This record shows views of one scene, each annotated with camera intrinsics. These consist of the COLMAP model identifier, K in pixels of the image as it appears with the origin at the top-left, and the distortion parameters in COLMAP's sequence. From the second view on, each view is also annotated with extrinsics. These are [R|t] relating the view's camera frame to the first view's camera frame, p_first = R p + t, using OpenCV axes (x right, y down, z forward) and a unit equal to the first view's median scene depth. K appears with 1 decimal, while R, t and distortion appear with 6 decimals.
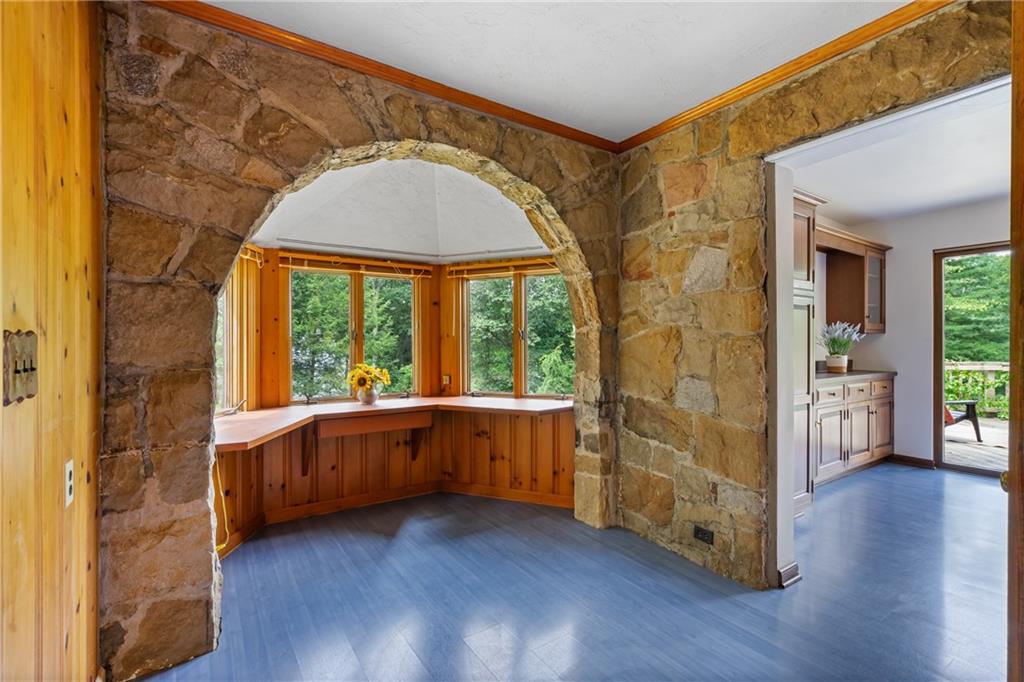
lens RADIAL K [[471.8, 0, 506.4], [0, 471.8, 343.2], [0, 0, 1]] dist [-0.007699, 0.001430]
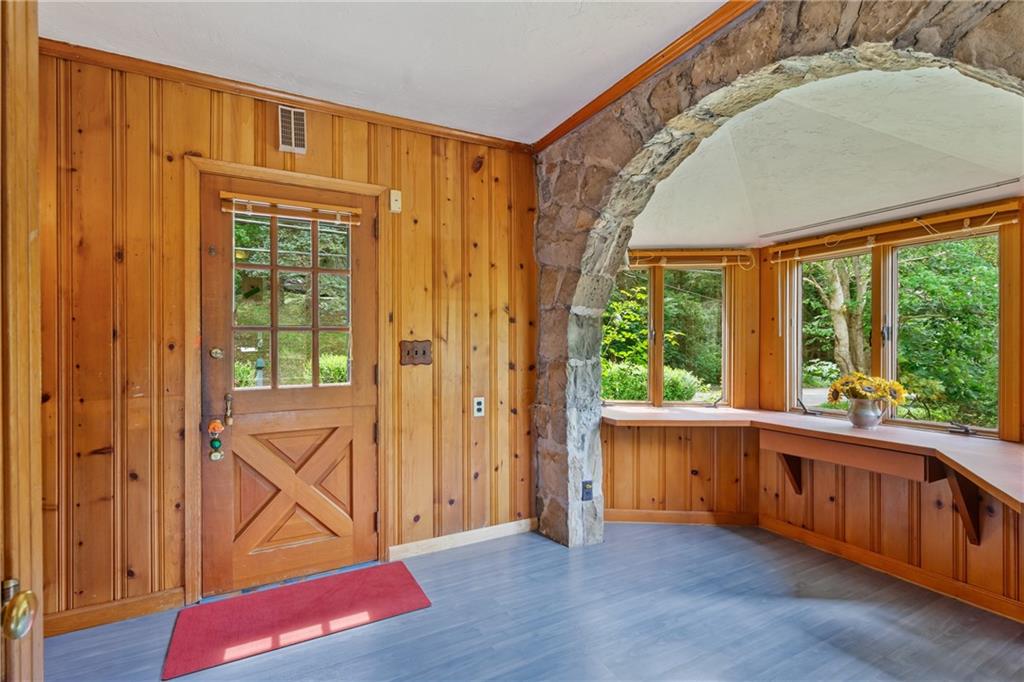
lens RADIAL K [[471.8, 0, 494.2], [0, 471.8, 342.7], [0, 0, 1]] dist [-0.007699, 0.001430]
pose [[-0.133545, -0.000174, -0.991043, 0.605662], [0.002108, 0.999998, -0.000460, -0.003294], [0.991040, -0.002151, -0.133544, 0.641835]]
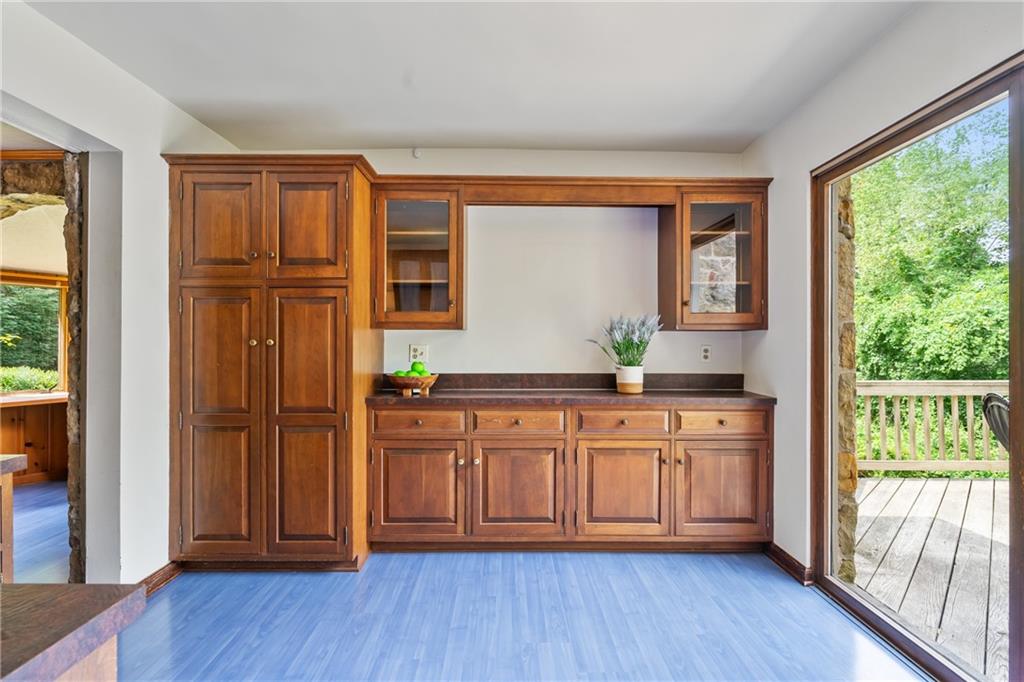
lens RADIAL K [[471.8, 0, 510.1], [0, 471.8, 340.9], [0, 0, 1]] dist [-0.007699, 0.001430]
pose [[0.827914, -0.002700, -0.560848, 1.484956], [-0.000379, 0.999985, -0.005375, -0.006075], [0.560855, 0.004663, 0.827901, 0.598186]]
